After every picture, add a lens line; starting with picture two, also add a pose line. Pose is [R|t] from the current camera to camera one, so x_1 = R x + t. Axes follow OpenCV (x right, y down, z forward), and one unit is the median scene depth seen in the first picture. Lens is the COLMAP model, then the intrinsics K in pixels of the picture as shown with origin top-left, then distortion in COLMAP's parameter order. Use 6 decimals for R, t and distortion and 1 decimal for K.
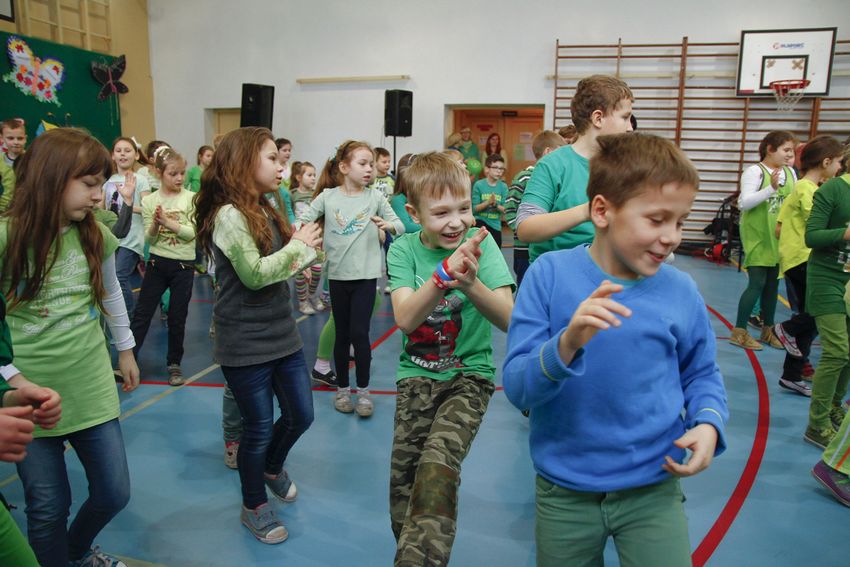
lens RADIAL K [[650.1, 0, 419.6], [0, 650.1, 279.1], [0, 0, 1]] dist [-0.029824, 0.029557]
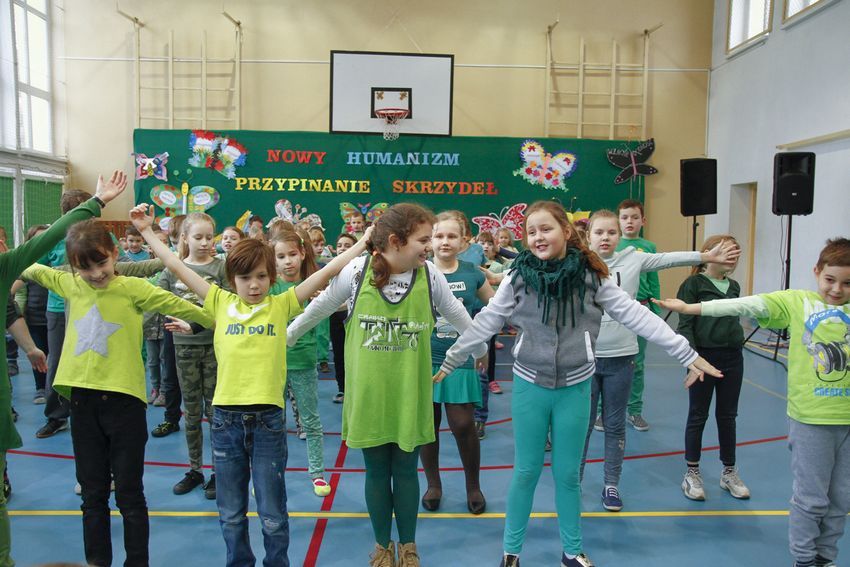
lens RADIAL K [[779.5, 0, 433.0], [0, 779.5, 288.1], [0, 0, 1]] dist [-0.045100, 0.000000]
pose [[0.274191, 0.080670, -0.958286, 0.749929], [-0.191839, 0.981036, 0.027695, -0.089917], [0.942347, 0.176243, 0.284467, 0.408494]]
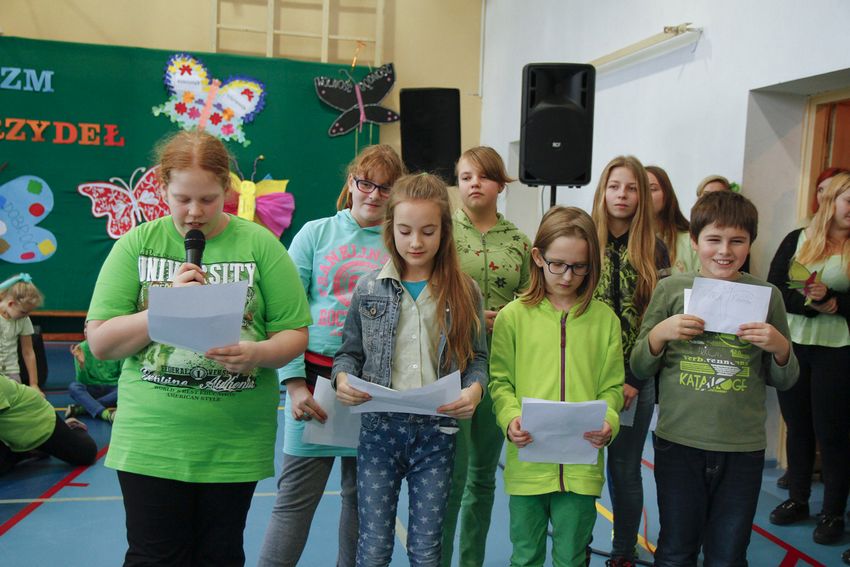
lens RADIAL K [[966.0, 0, 423.1], [0, 966.0, 291.2], [0, 0, 1]] dist [0.048820, 0.000000]
pose [[0.443530, 0.087197, -0.892008, 0.479306], [-0.204214, 0.978909, -0.005849, -0.148688], [0.872684, 0.184754, 0.451983, 0.732622]]
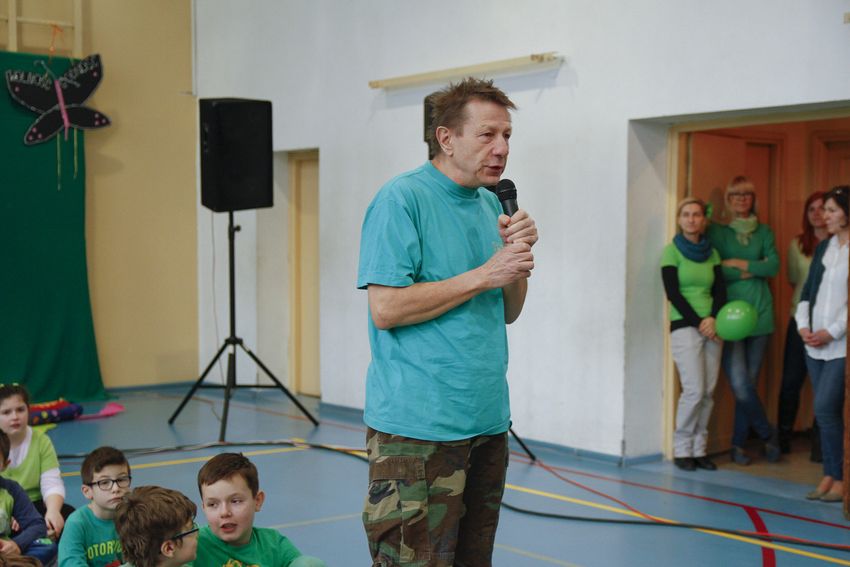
lens RADIAL K [[1427.2, 0, 416.8], [0, 1427.2, 300.9], [0, 0, 1]] dist [0.133741, 0.000000]
pose [[0.780220, 0.029538, -0.624807, 0.524254], [-0.121009, 0.987142, -0.104441, -0.075552], [0.613689, 0.157094, 0.773762, 0.345862]]
